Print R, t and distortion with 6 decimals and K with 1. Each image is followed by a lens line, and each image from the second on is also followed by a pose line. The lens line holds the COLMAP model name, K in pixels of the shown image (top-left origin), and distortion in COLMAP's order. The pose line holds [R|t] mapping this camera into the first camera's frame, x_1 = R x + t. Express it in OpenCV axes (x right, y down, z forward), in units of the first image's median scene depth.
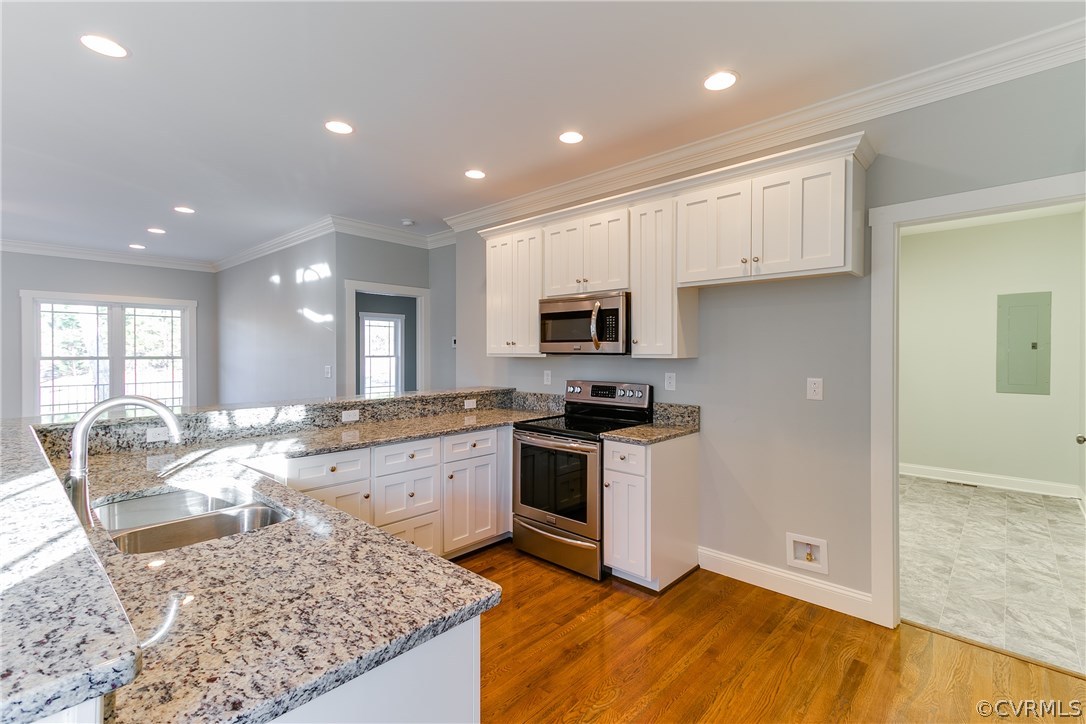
lens RADIAL K [[485.5, 0, 543.0], [0, 485.5, 362.0], [0, 0, 1]] dist [0.020085, 0.000201]
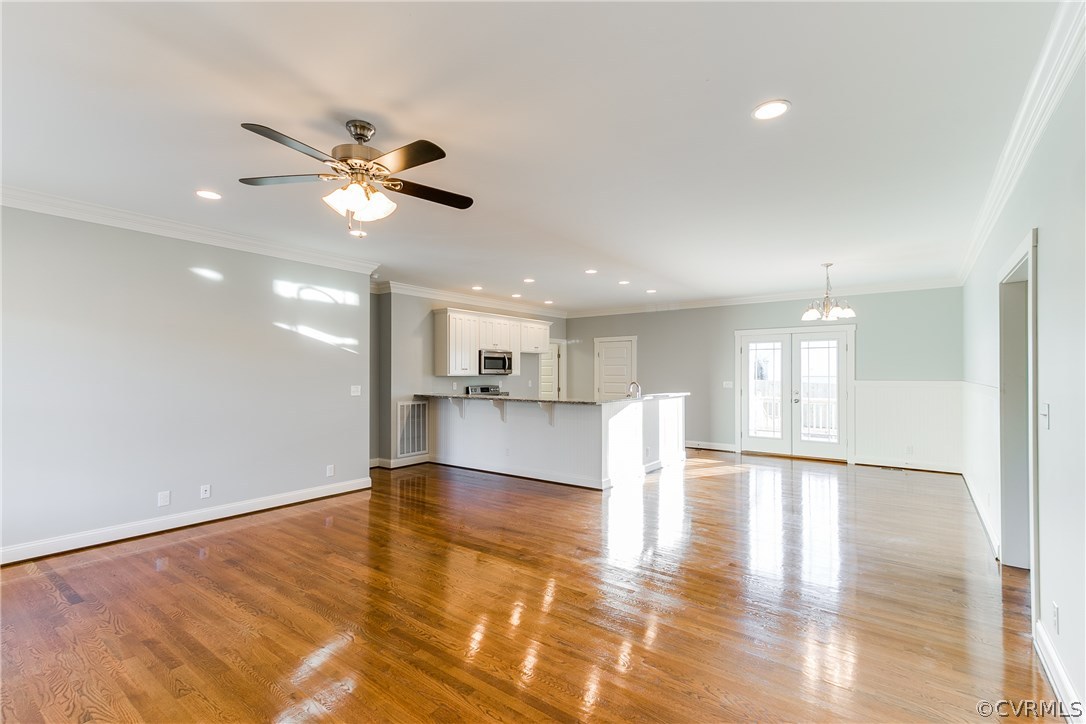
lens RADIAL K [[493.9, 0, 543.3], [0, 493.9, 368.3], [0, 0, 1]] dist [0.020873, 0.000203]
pose [[-0.099740, 0.011891, 0.994942, -2.341010], [0.015514, 0.999826, -0.010394, -0.015757], [-0.994893, 0.014399, -0.099907, 0.967081]]
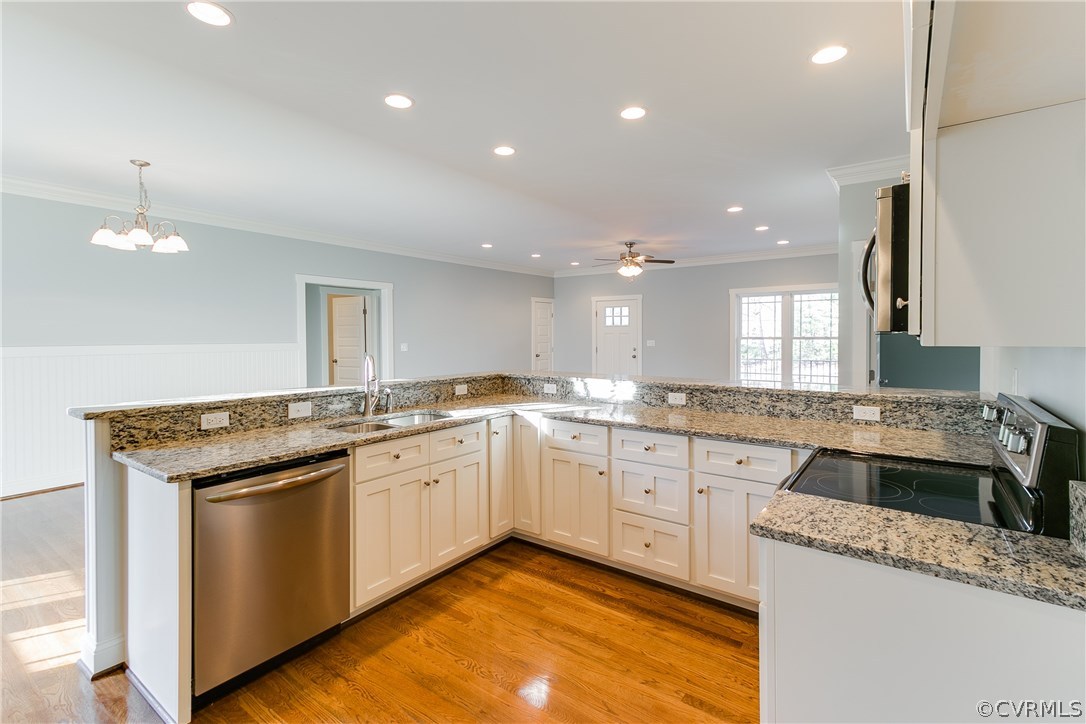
lens RADIAL K [[493.7, 0, 555.4], [0, 493.7, 351.9], [0, 0, 1]] dist [0.023557, 0.000576]
pose [[0.132739, 0.033537, -0.990583, 0.485126], [-0.015446, 0.999376, 0.031765, -0.008334], [0.991031, 0.011084, 0.133174, 0.567862]]
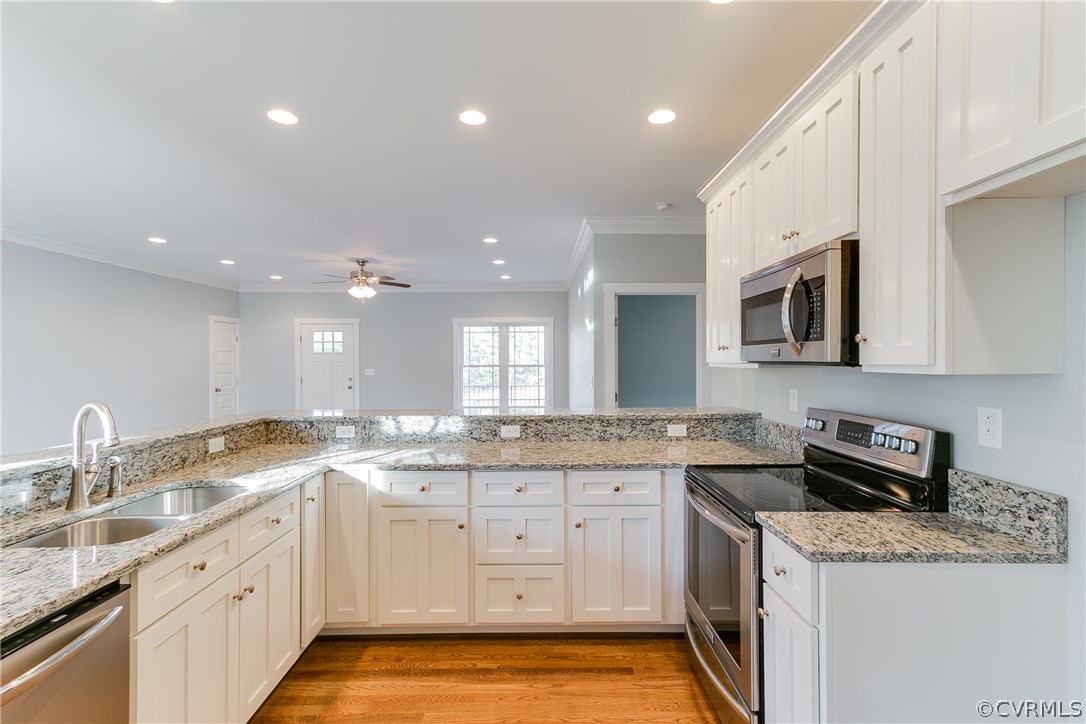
lens RADIAL K [[493.9, 0, 543.3], [0, 493.9, 368.3], [0, 0, 1]] dist [0.020873, 0.000203]
pose [[0.687109, 0.007409, -0.726517, 0.288156], [-0.009533, 0.999954, 0.001182, -0.008695], [0.726492, 0.006114, 0.687147, 0.366411]]
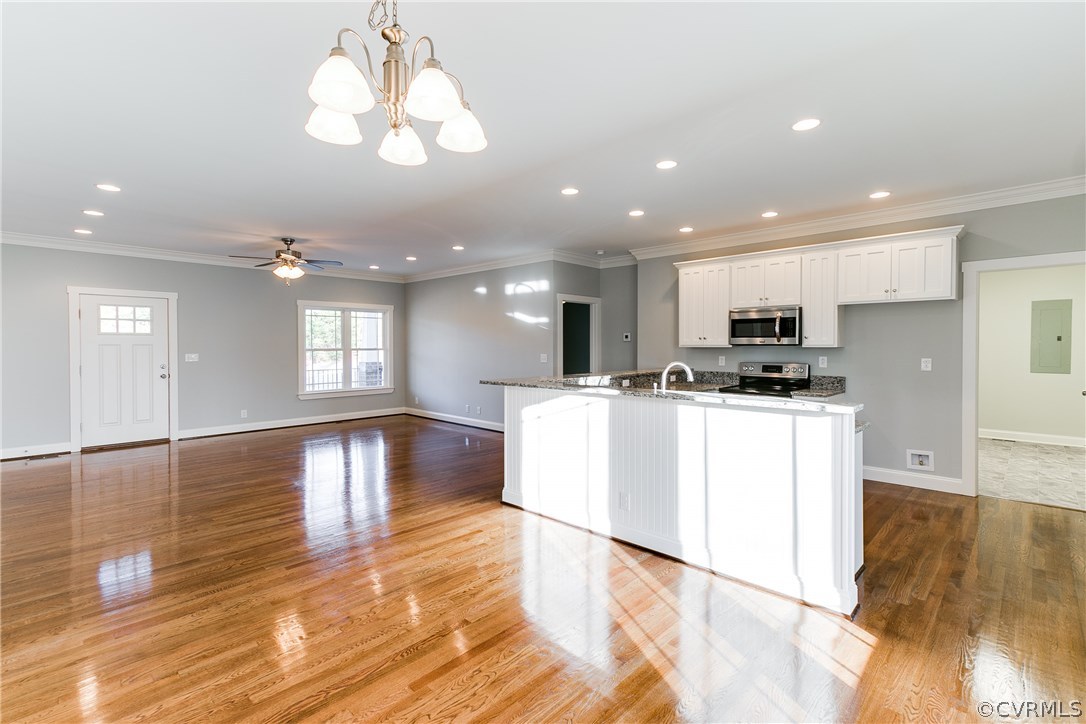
lens RADIAL K [[481.3, 0, 550.1], [0, 481.3, 358.0], [0, 0, 1]] dist [0.018673, -0.000246]
pose [[0.999685, -0.002150, -0.025021, -0.554665], [0.002351, 0.999965, 0.008002, 0.011205], [0.025003, -0.008058, 0.999655, -0.570769]]
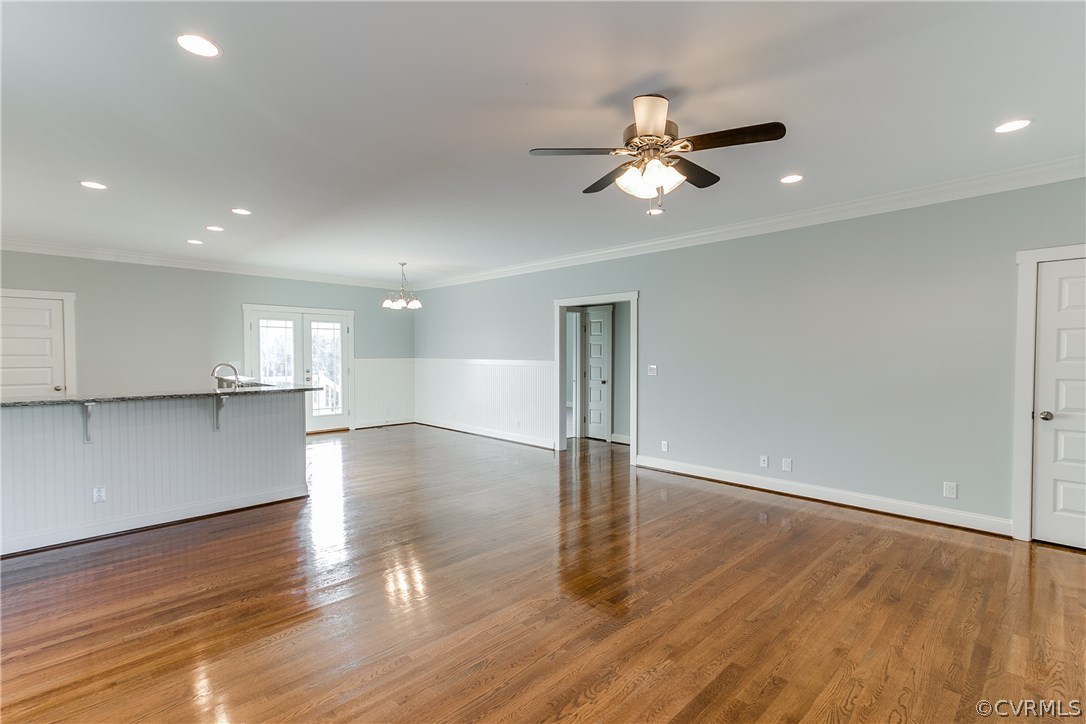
lens RADIAL K [[507.8, 0, 549.3], [0, 507.8, 366.6], [0, 0, 1]] dist [0.022100, 0.000072]
pose [[-0.999483, -0.001173, 0.032129, -1.408984], [0.000190, 0.999101, 0.042403, -0.033949], [-0.032150, 0.042387, -0.998584, 1.975090]]
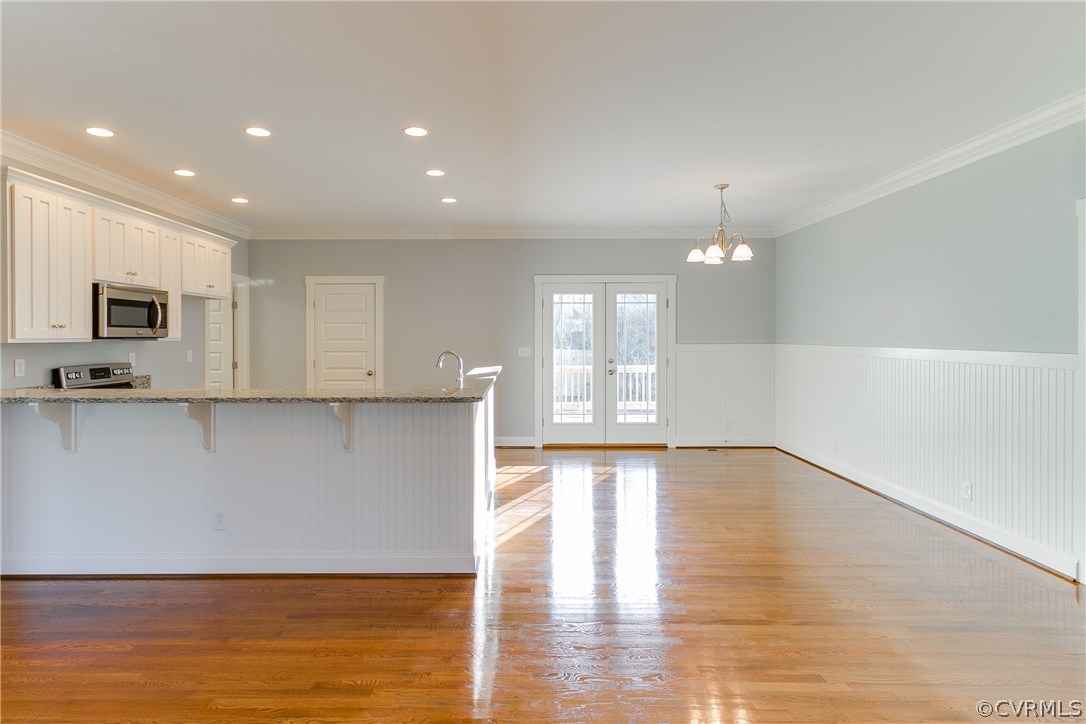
lens RADIAL K [[580.5, 0, 514.4], [0, 580.5, 337.4], [0, 0, 1]] dist [0.015549, -0.001044]
pose [[-0.674001, 0.001187, 0.738730, -1.454195], [0.014266, 0.999833, 0.011410, -0.020610], [-0.738593, 0.018229, -0.673905, 1.205517]]
